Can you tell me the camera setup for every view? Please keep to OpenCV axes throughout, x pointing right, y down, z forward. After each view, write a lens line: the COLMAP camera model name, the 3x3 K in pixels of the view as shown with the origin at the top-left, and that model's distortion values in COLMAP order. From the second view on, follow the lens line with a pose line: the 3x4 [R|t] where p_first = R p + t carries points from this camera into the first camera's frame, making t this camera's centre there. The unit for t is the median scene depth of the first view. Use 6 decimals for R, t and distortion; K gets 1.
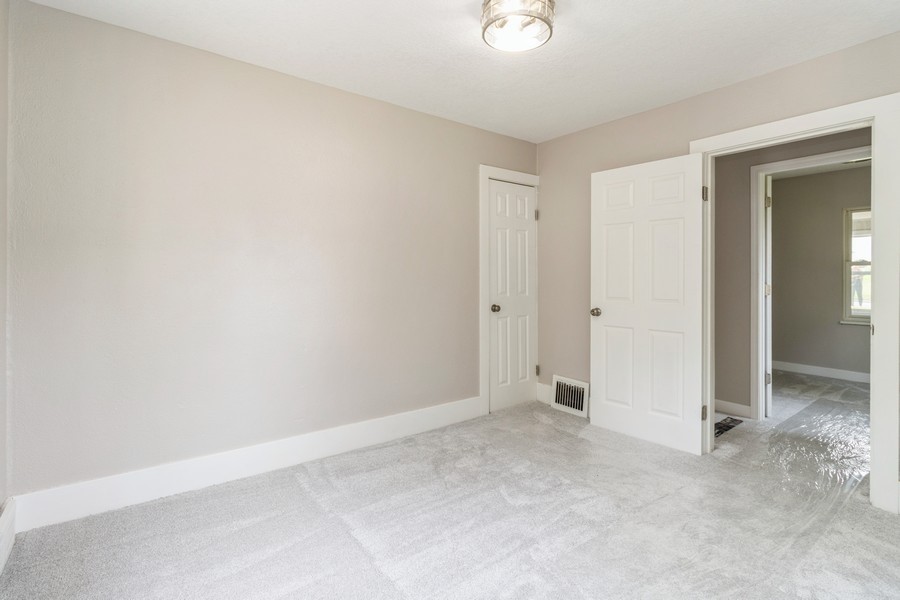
lens RADIAL K [[423.0, 0, 455.5], [0, 423.0, 277.3], [0, 0, 1]] dist [0.003781, -0.000297]
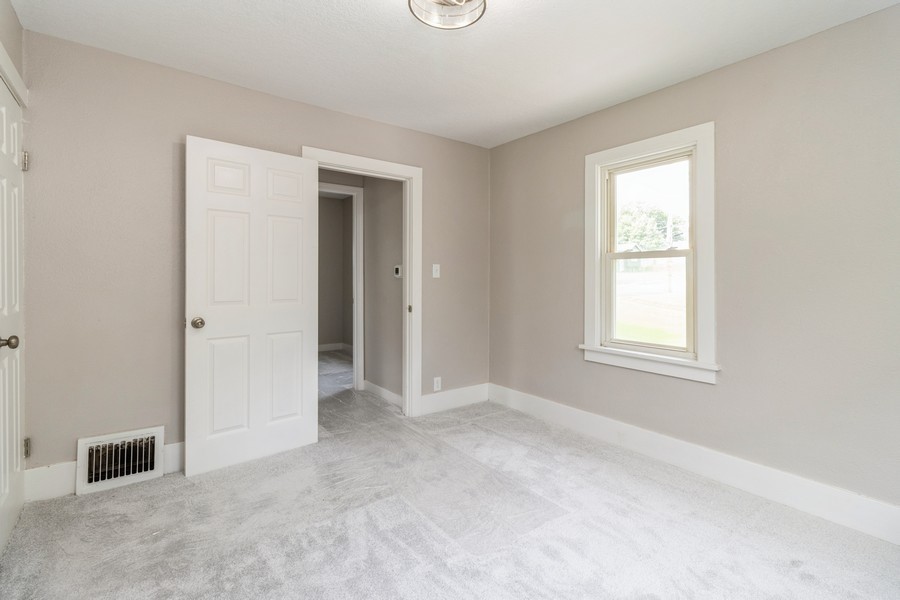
lens RADIAL K [[423.0, 0, 446.5], [0, 423.0, 273.1], [0, 0, 1]] dist [0.003781, -0.000297]
pose [[0.027949, 0.004235, 0.999600, -0.419739], [0.000178, 0.999991, -0.004242, -0.003654], [-0.999609, 0.000297, 0.027948, 0.548555]]
